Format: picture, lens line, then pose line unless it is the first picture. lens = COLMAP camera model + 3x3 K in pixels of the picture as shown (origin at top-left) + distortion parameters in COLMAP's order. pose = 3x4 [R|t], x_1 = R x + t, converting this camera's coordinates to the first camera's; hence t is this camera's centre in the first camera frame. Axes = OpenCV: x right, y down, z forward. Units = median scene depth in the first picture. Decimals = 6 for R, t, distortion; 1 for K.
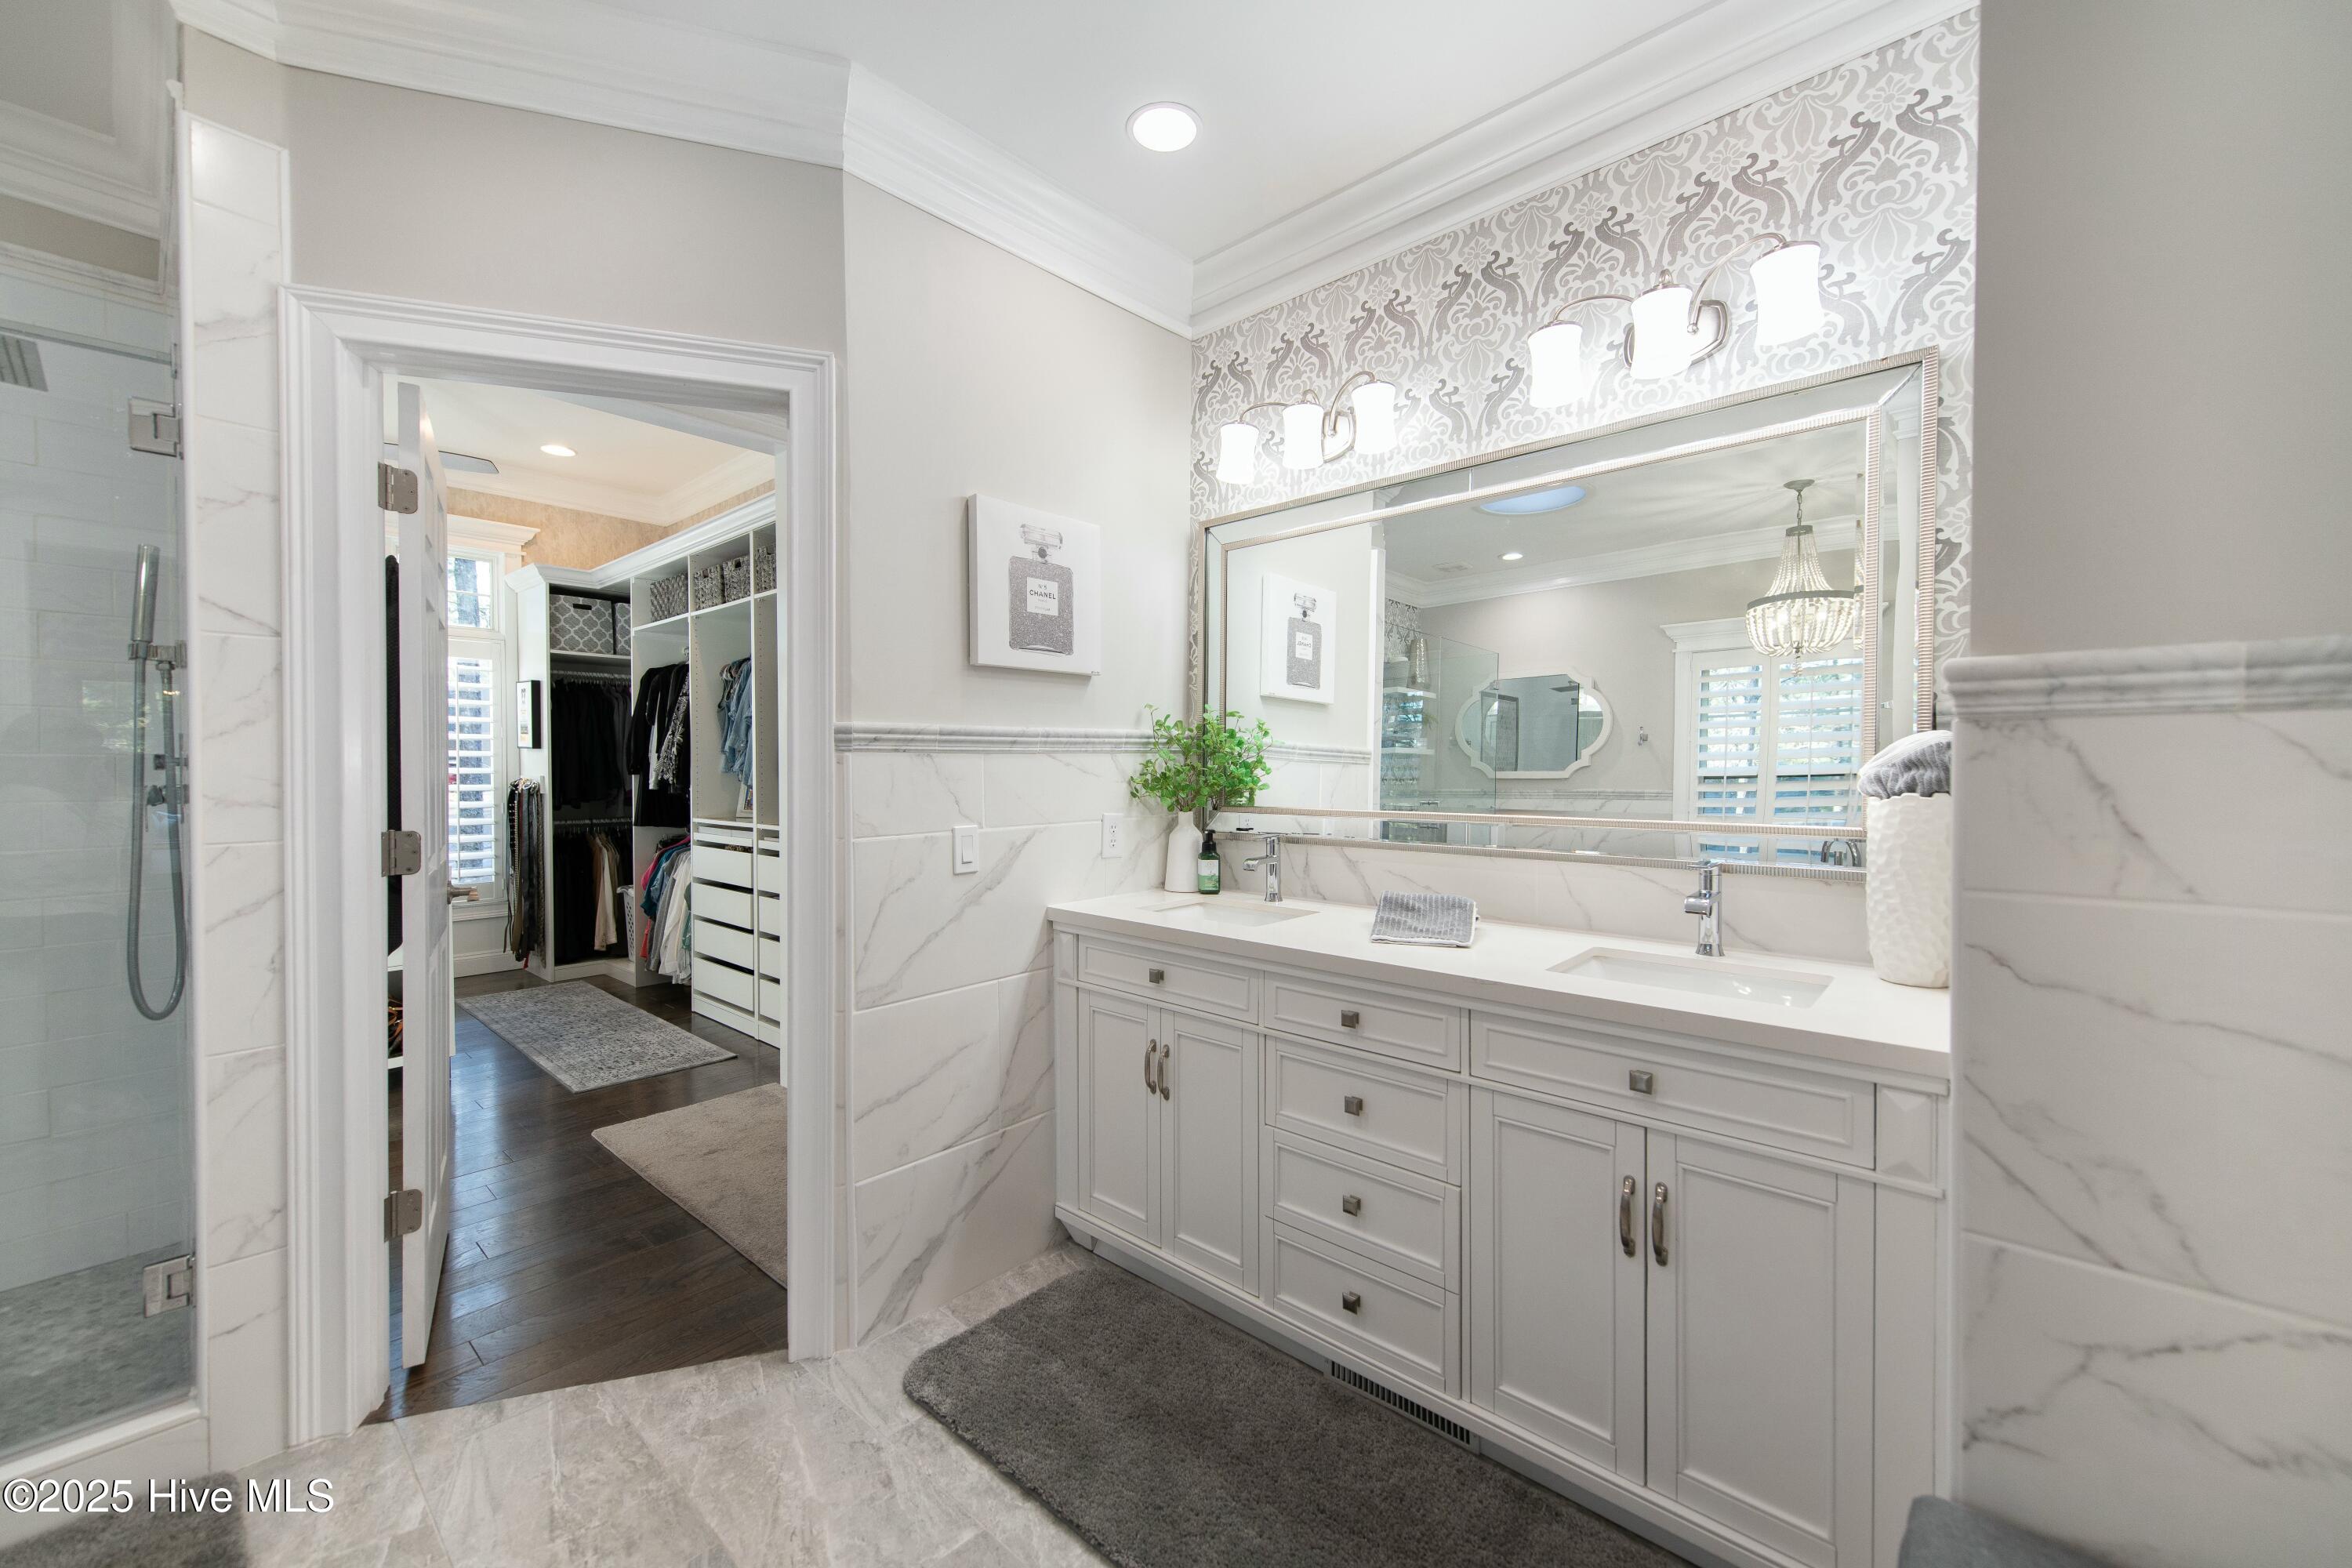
lens RADIAL K [[919.8, 0, 1162.5], [0, 919.8, 784.6], [0, 0, 1]] dist [0.010650, -0.003576]
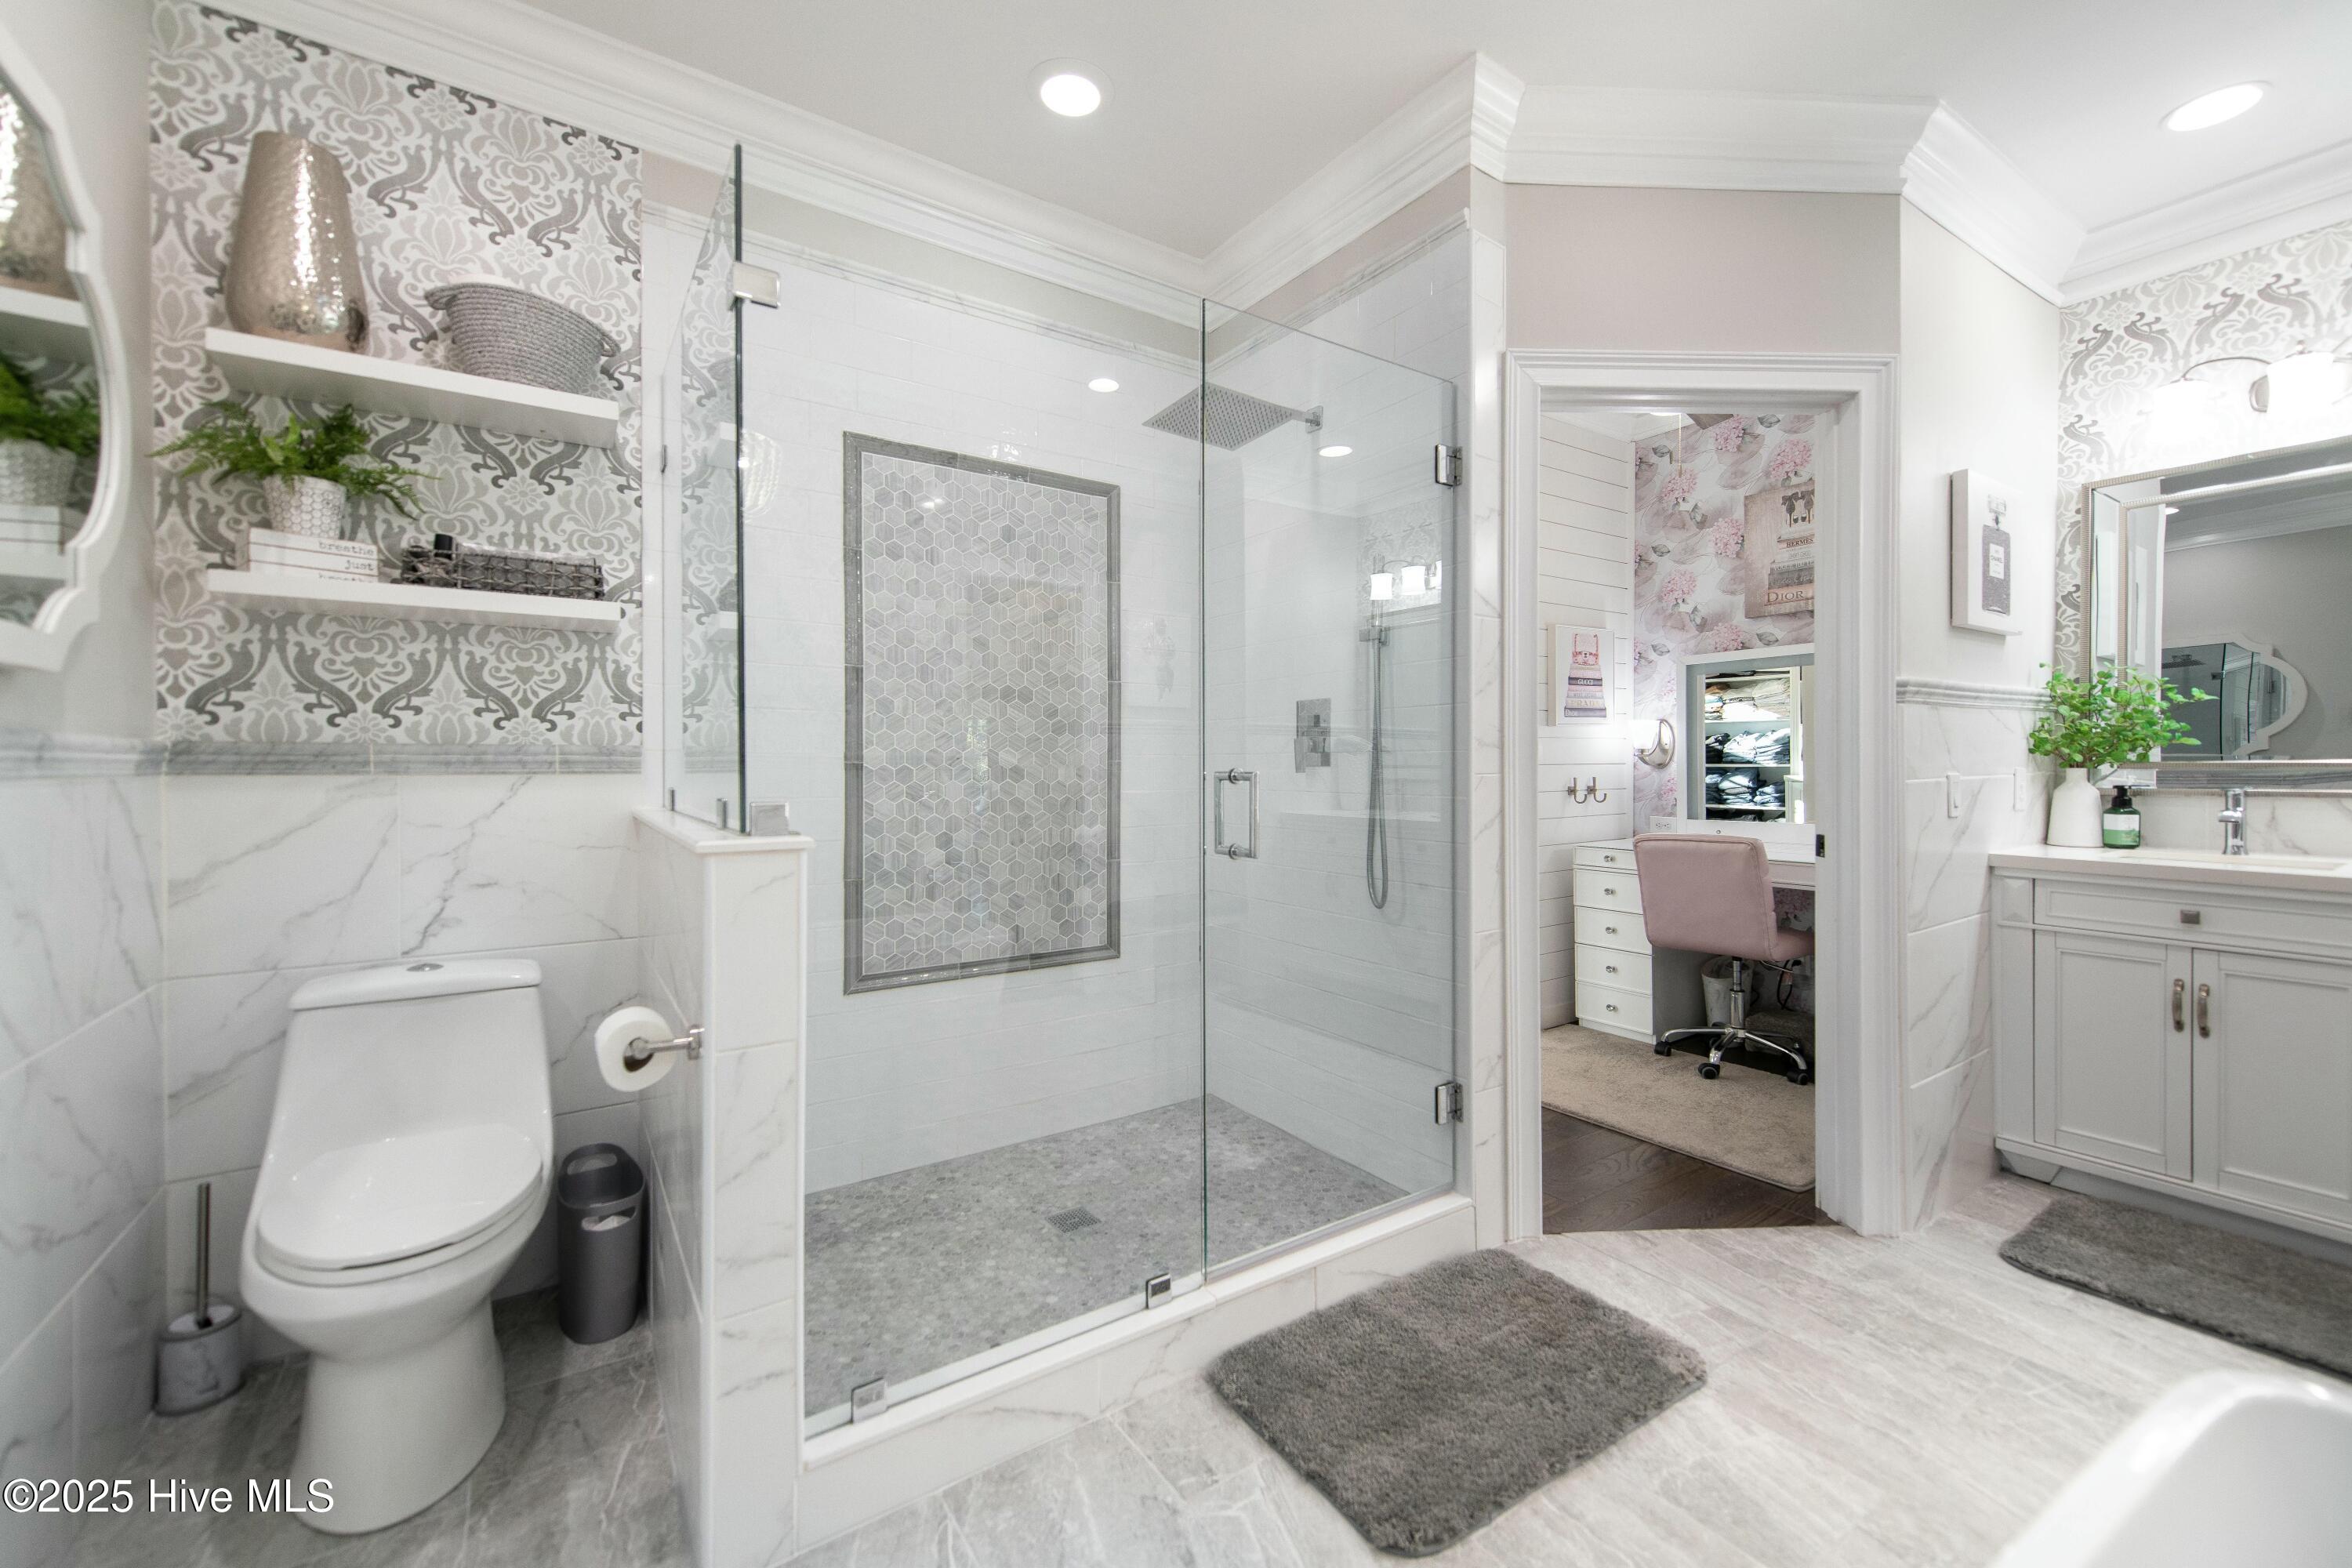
lens RADIAL K [[919.8, 0, 1171.6], [0, 919.8, 772.5], [0, 0, 1]] dist [0.010650, -0.003576]
pose [[0.967270, -0.000740, -0.253749, -0.459026], [-0.002044, 0.999941, -0.010710, 0.031598], [0.253741, 0.010878, 0.967211, -0.162960]]
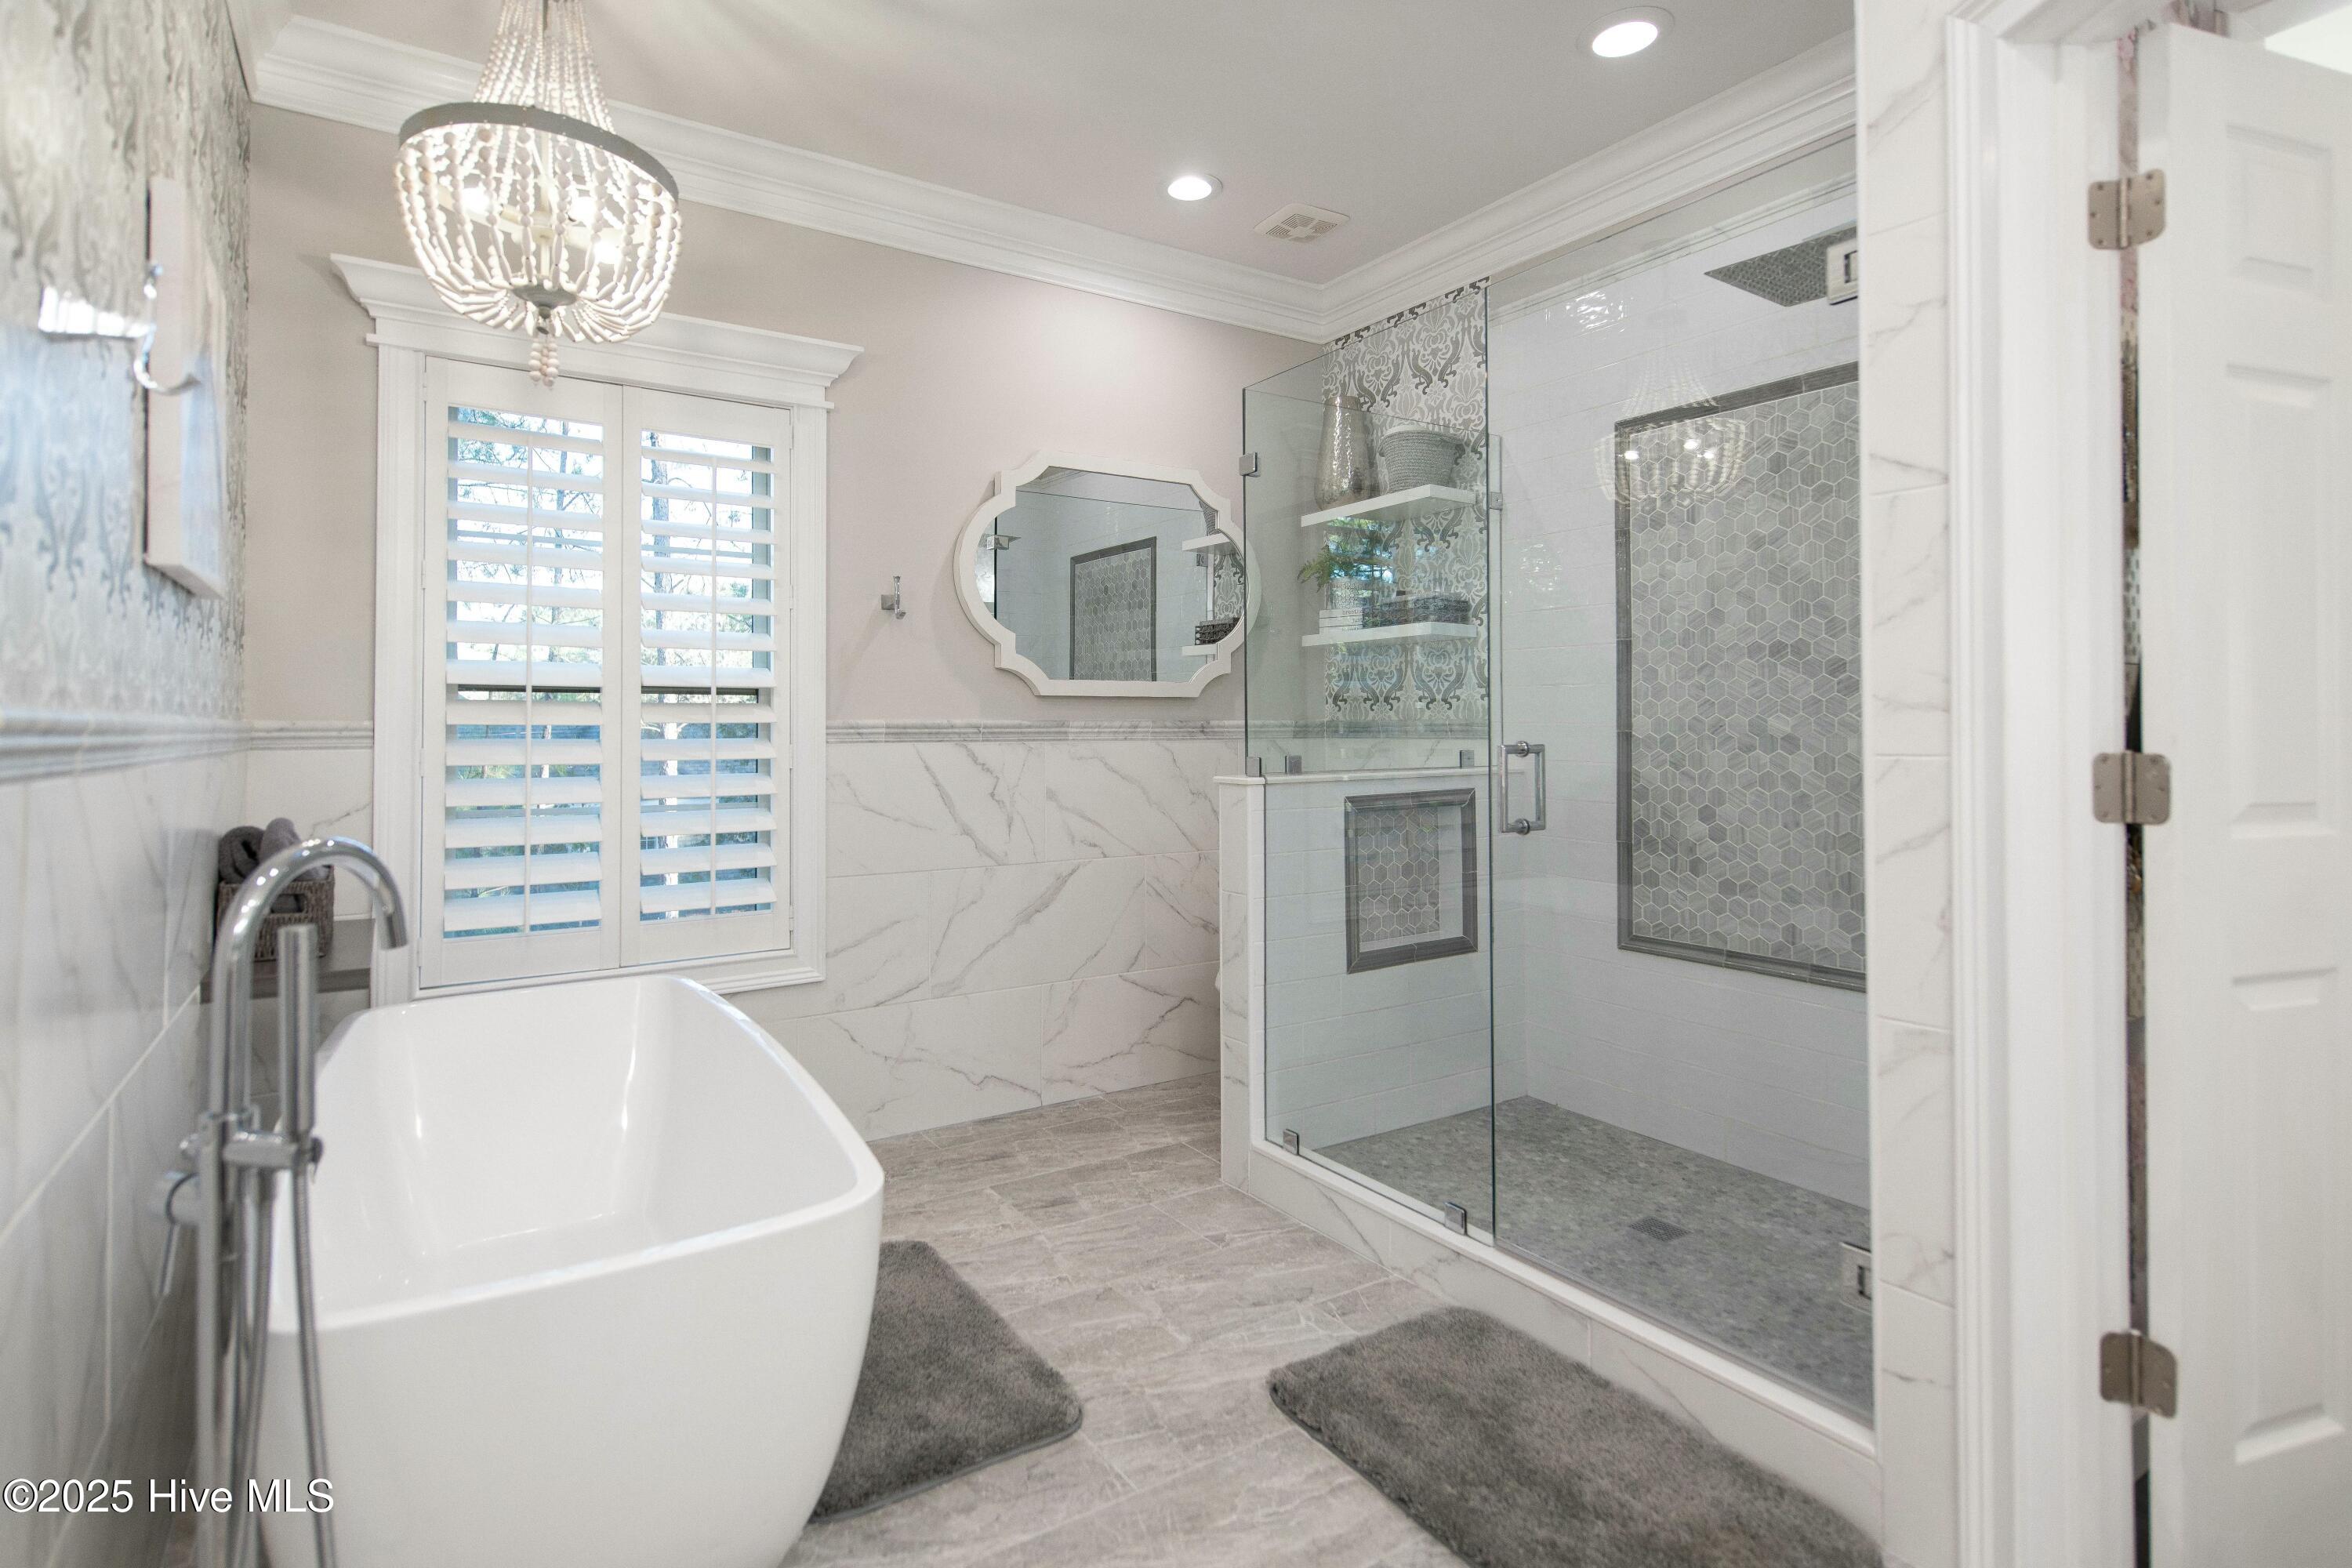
lens RADIAL K [[1137.6, 0, 1157.1], [0, 1137.6, 719.9], [0, 0, 1]] dist [0.008956, -0.000100]
pose [[-0.256368, -0.007951, -0.966547, 0.042829], [-0.013402, 0.999899, -0.004670, 0.019207], [0.966486, 0.011757, -0.256448, 0.265719]]
